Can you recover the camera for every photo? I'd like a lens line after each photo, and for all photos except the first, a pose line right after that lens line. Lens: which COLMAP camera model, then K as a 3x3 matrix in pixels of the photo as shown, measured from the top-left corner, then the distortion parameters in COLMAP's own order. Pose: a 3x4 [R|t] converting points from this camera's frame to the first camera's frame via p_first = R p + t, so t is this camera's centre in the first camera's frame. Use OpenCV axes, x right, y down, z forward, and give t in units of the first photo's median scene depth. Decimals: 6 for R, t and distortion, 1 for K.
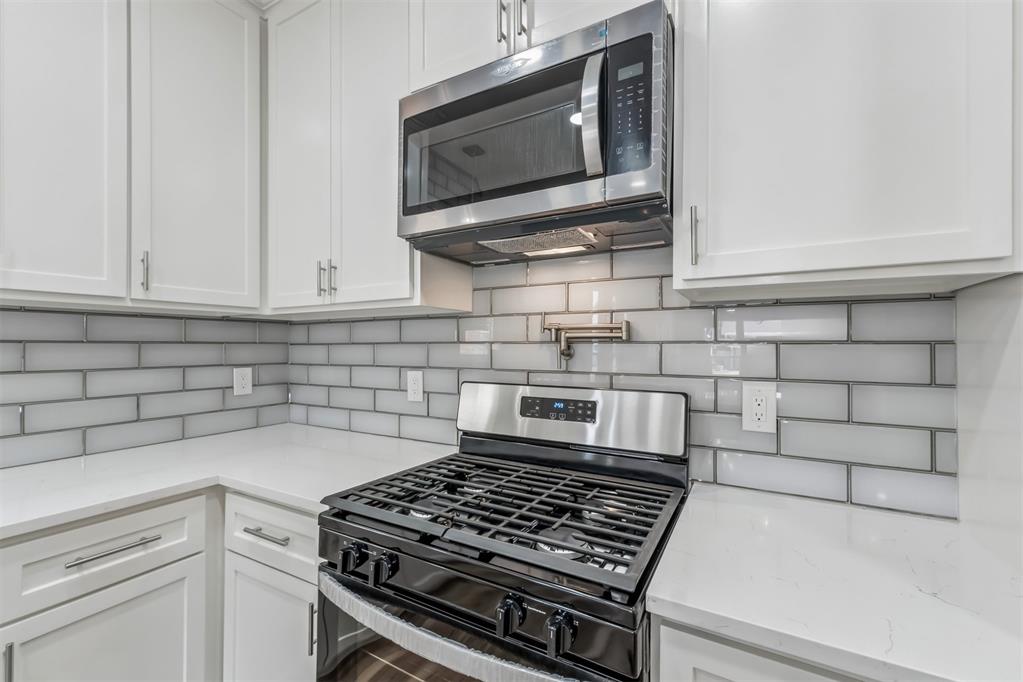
lens RADIAL K [[428.4, 0, 508.1], [0, 428.4, 345.5], [0, 0, 1]] dist [0.002330, 0.000333]
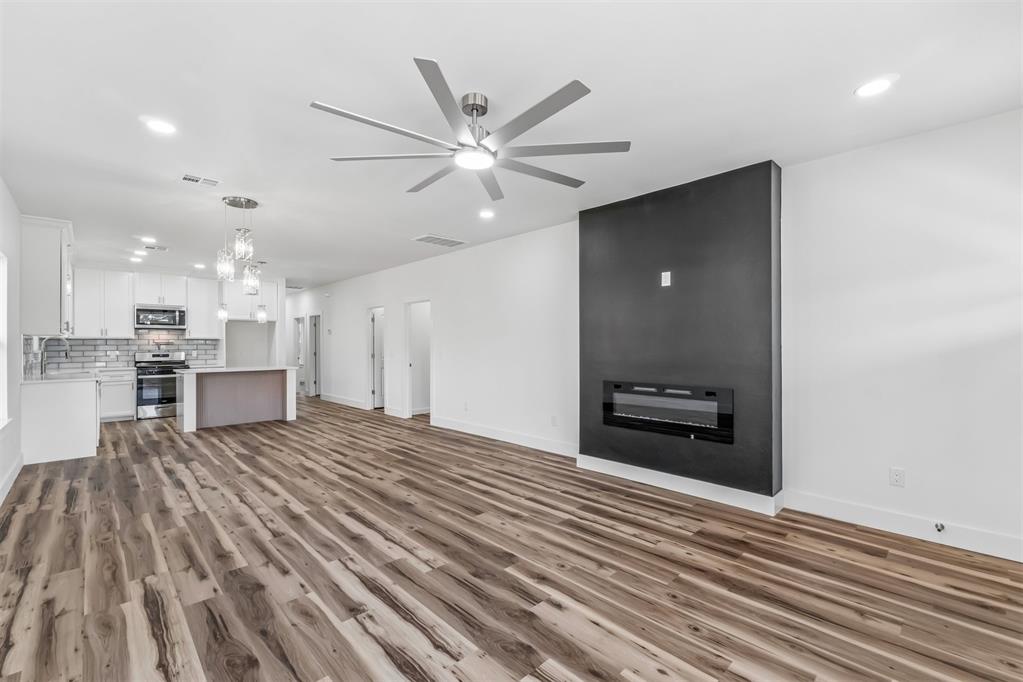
lens RADIAL K [[440.6, 0, 515.1], [0, 440.6, 343.3], [0, 0, 1]] dist [-0.003687, -0.000296]
pose [[0.269647, 0.000085, 0.962959, -4.754583], [0.002080, 0.999998, -0.000671, -0.016469], [-0.962957, 0.002184, 0.269646, -5.800798]]
